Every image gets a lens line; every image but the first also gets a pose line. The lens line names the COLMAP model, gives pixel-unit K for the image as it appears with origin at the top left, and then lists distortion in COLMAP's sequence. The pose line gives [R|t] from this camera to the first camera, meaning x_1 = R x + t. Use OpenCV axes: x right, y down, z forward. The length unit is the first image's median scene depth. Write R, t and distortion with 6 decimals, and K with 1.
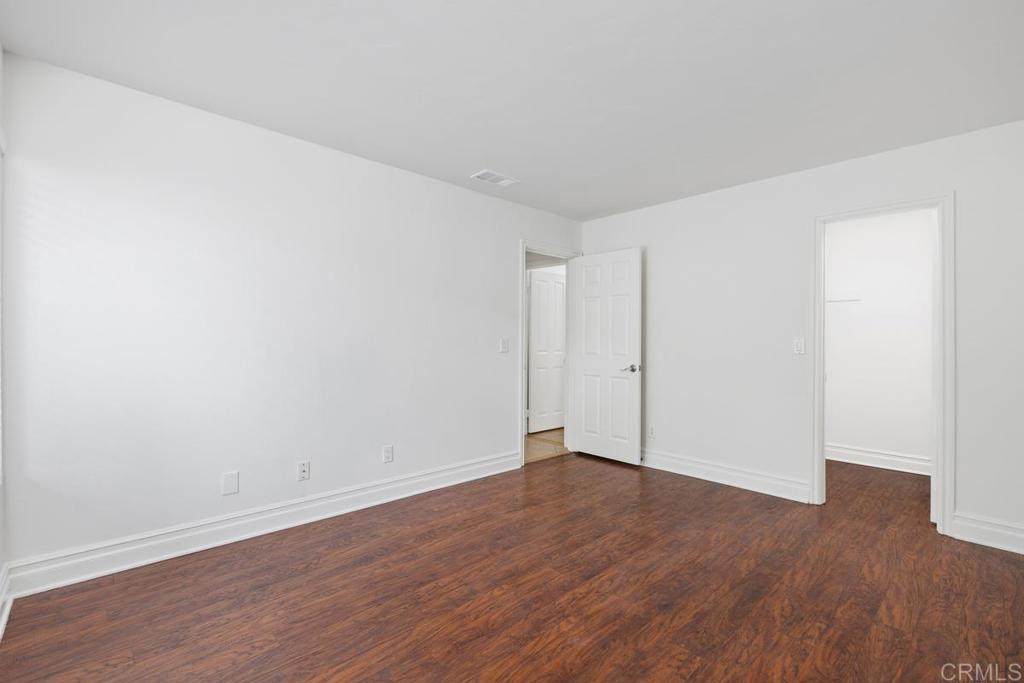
lens RADIAL K [[455.7, 0, 514.7], [0, 455.7, 337.9], [0, 0, 1]] dist [-0.002527, -0.000499]
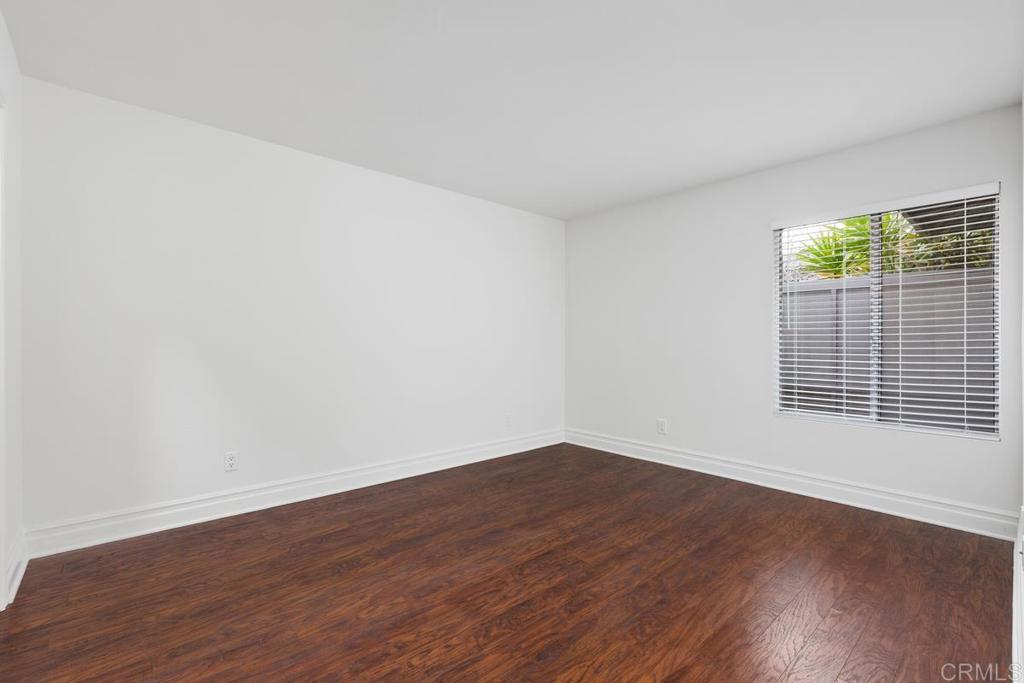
lens RADIAL K [[455.7, 0, 514.7], [0, 455.7, 337.9], [0, 0, 1]] dist [-0.002527, -0.000499]
pose [[-0.999710, -0.009307, 0.022205, 0.214555], [-0.009674, 0.999817, -0.016489, 0.042904], [-0.022047, -0.016699, -0.999617, 1.988068]]
